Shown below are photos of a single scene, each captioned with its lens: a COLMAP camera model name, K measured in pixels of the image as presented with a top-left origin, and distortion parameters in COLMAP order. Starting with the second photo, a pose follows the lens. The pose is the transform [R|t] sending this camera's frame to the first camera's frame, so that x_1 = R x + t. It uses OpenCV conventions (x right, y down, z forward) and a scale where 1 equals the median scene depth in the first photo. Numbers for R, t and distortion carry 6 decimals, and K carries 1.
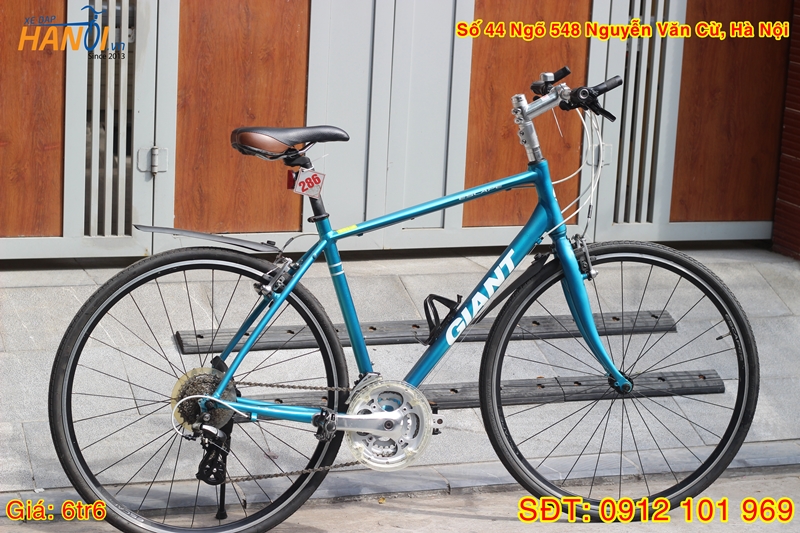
lens RADIAL K [[1932.8, 0, 400.0], [0, 1932.8, 266.5], [0, 0, 1]] dist [-0.109359, 0.007213]
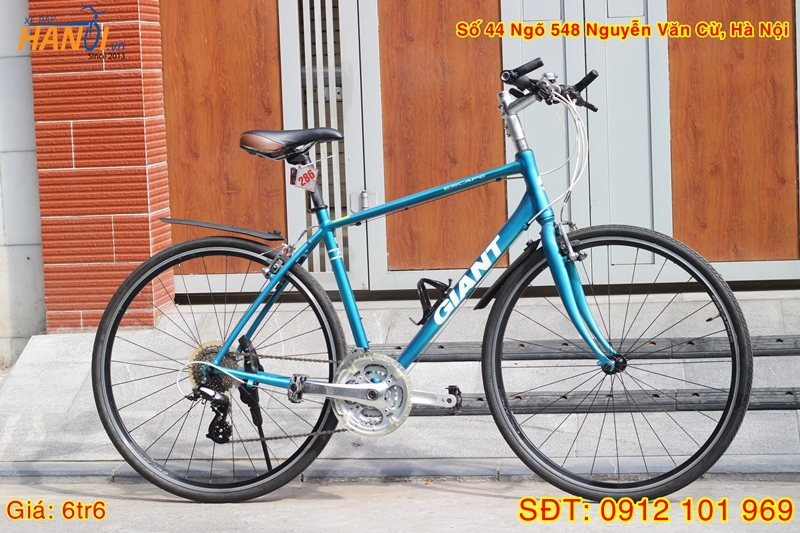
lens RADIAL K [[1932.8, 0, 400.0], [0, 1932.8, 266.5], [0, 0, 1]] dist [-0.109359, 0.007213]
pose [[0.870236, -0.036370, -0.491291, 0.519286], [-0.019837, 0.993875, -0.108714, 0.121803], [0.492235, 0.104352, 0.864185, 0.052607]]
